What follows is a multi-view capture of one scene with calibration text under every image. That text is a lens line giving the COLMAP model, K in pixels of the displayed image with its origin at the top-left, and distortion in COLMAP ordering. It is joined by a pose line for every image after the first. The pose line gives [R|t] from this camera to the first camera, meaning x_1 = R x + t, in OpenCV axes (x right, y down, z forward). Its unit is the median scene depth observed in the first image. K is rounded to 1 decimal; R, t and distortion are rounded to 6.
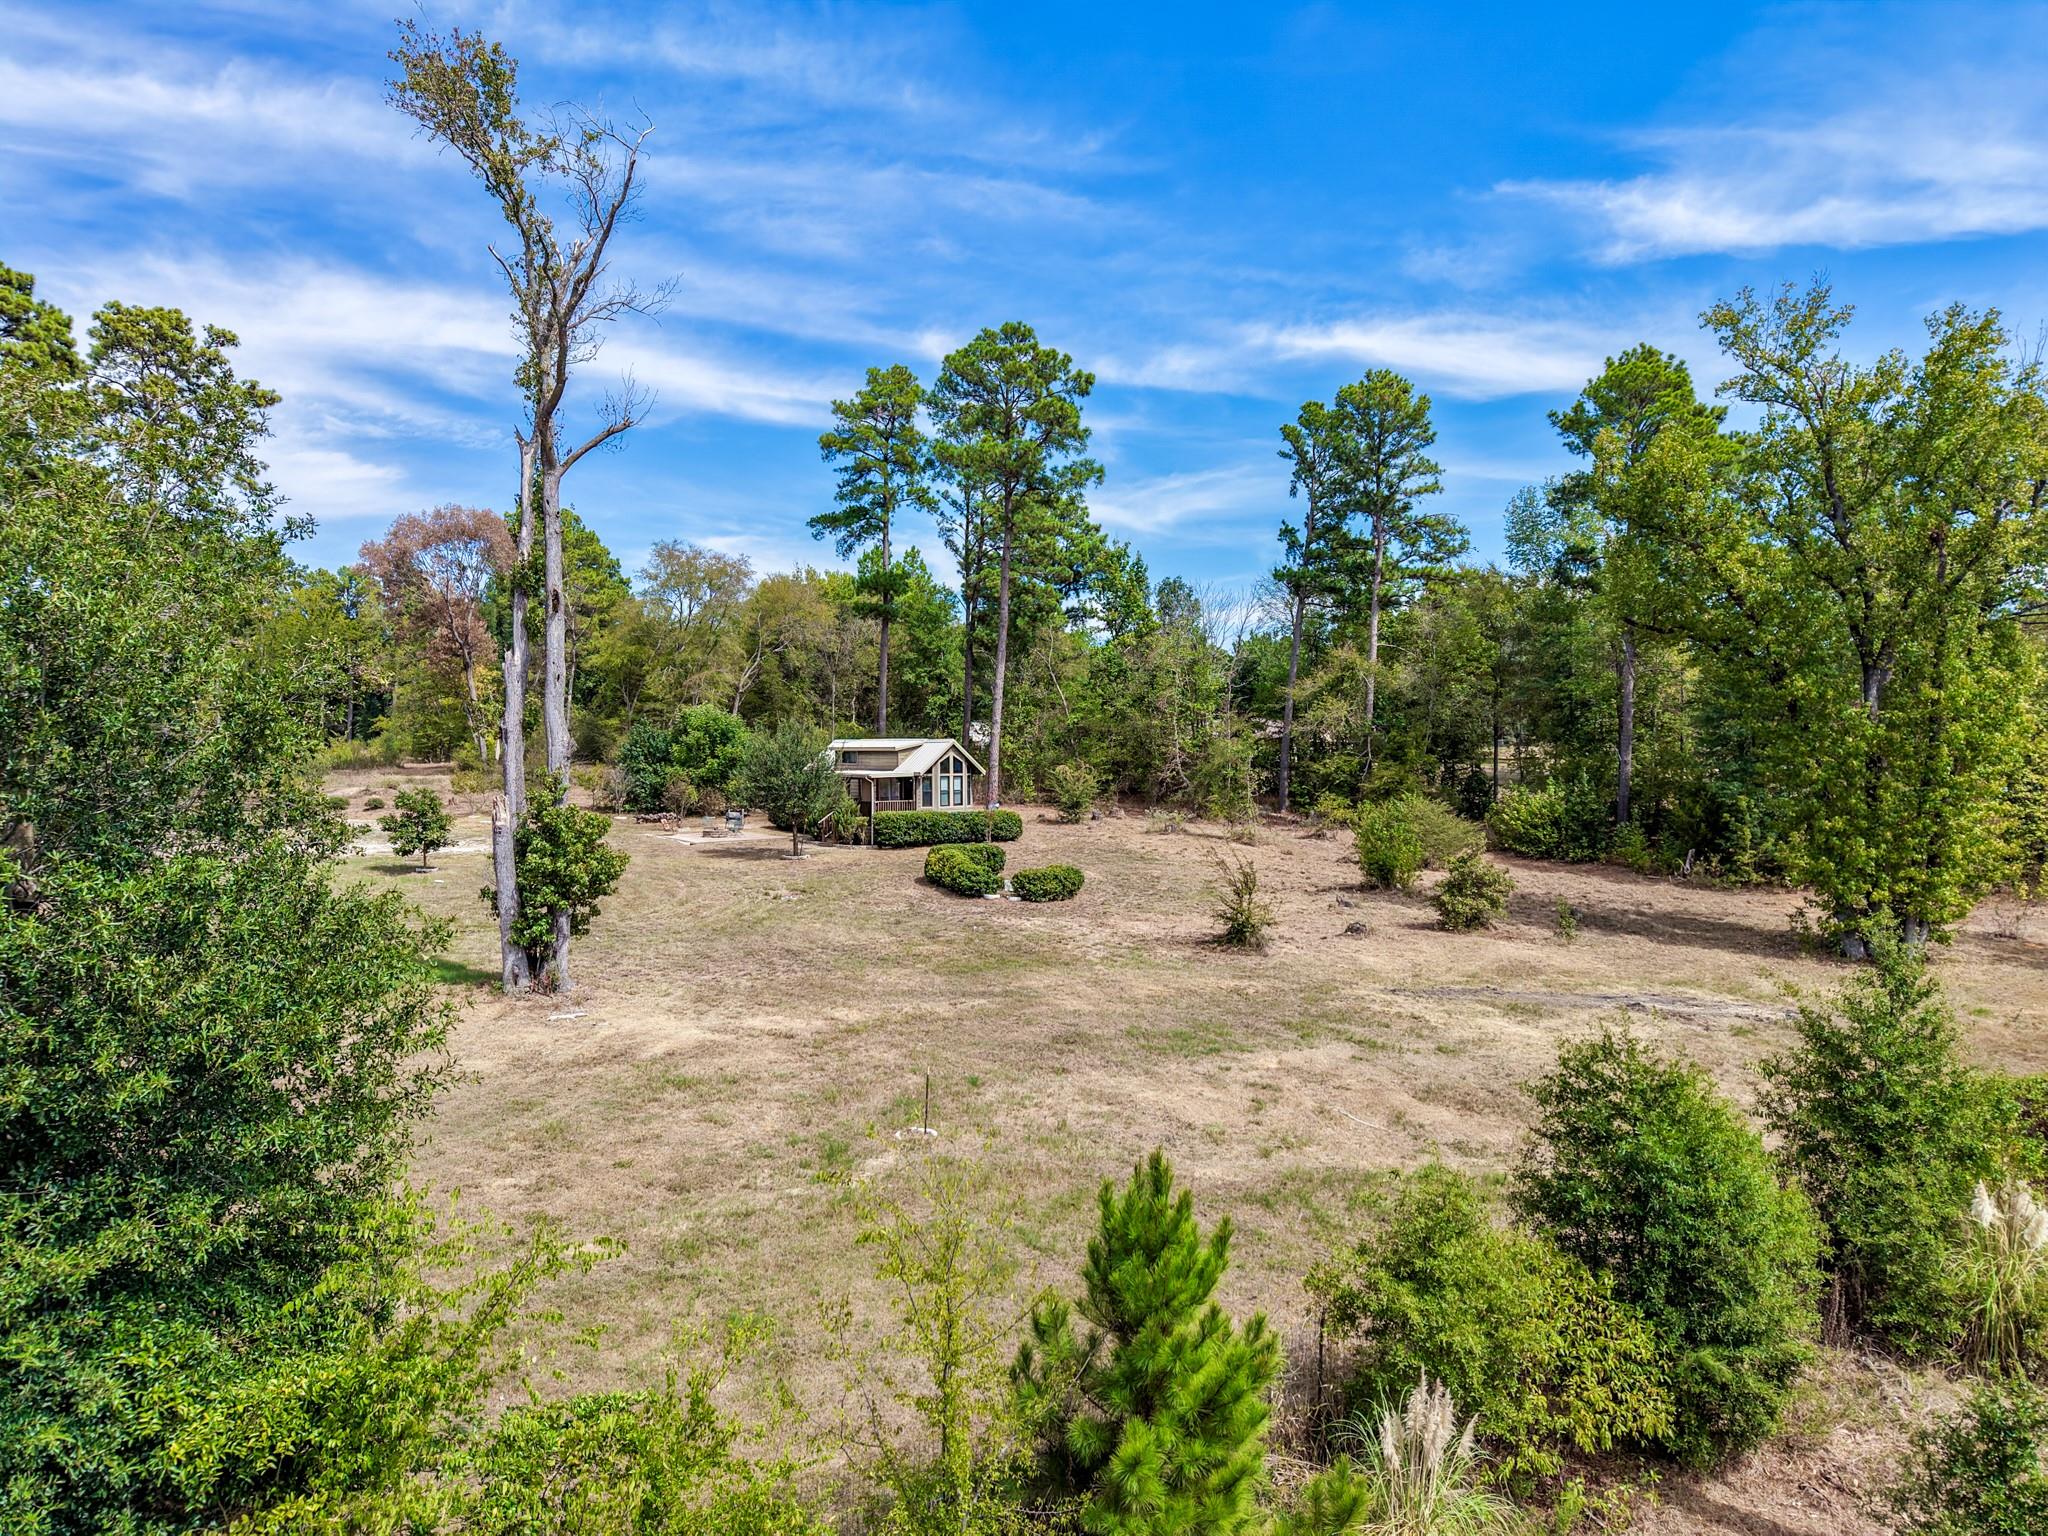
lens RADIAL K [[1396.4, 0, 1020.4], [0, 1396.4, 767.9], [0, 0, 1]] dist [0.003767, -0.008231]
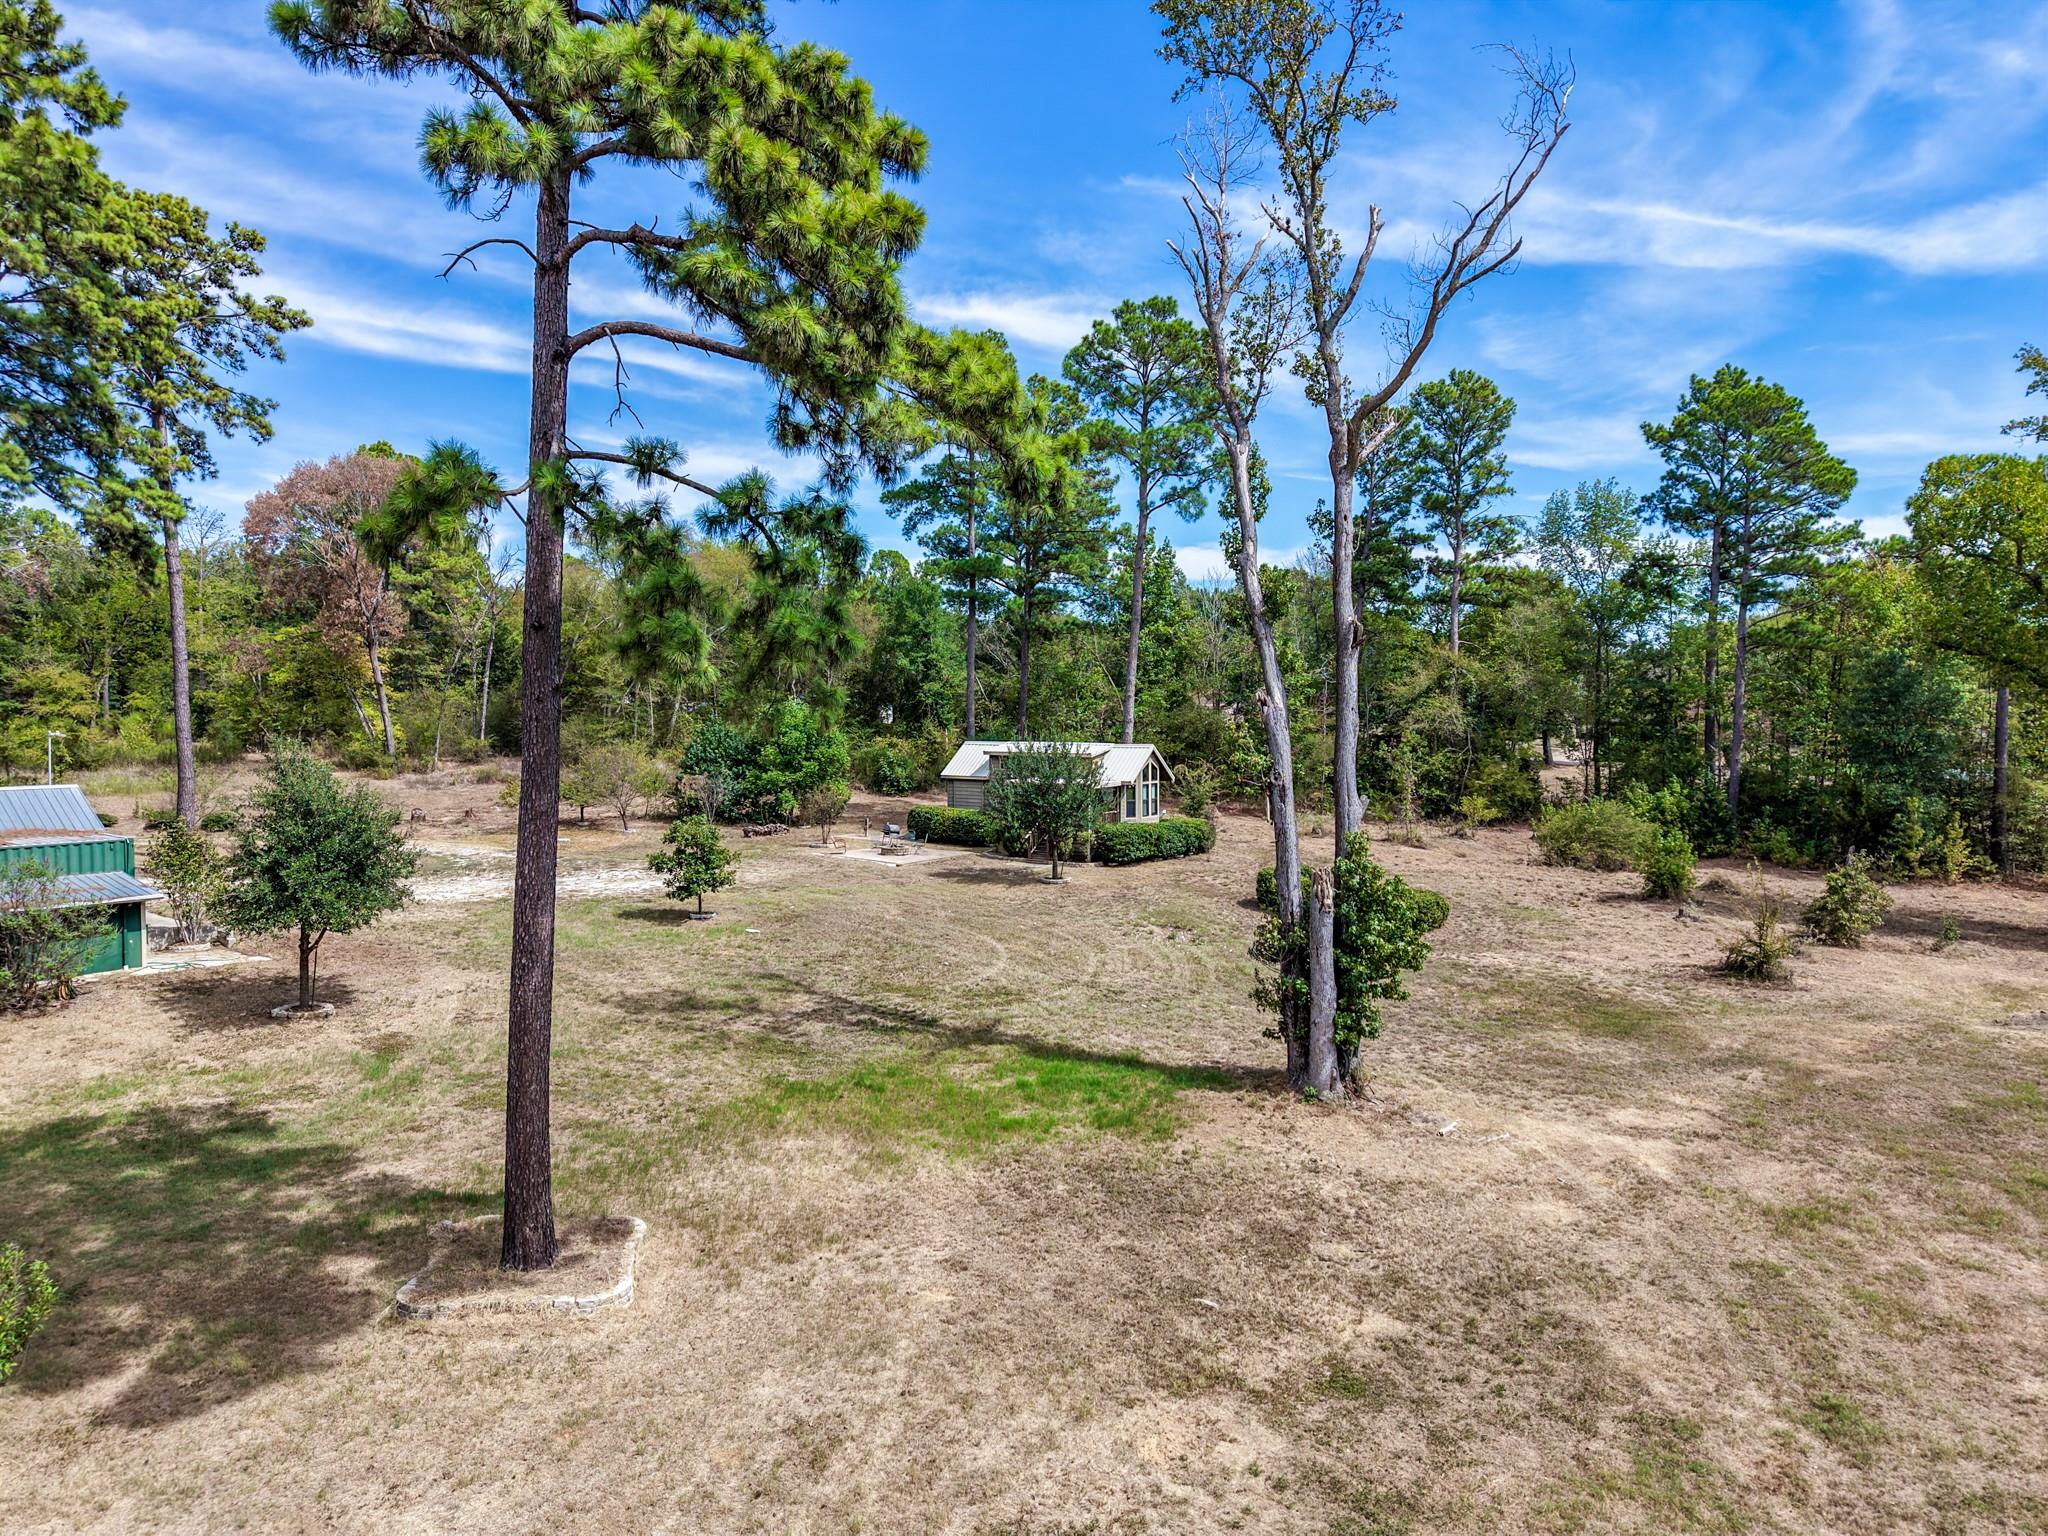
lens RADIAL K [[1396.4, 0, 1032.6], [0, 1396.4, 716.1], [0, 0, 1]] dist [0.003767, -0.008231]
pose [[0.963103, -0.000390, 0.269134, -0.322317], [0.002753, 0.999961, -0.008403, -0.027002], [-0.269121, 0.008834, 0.963066, 0.106494]]
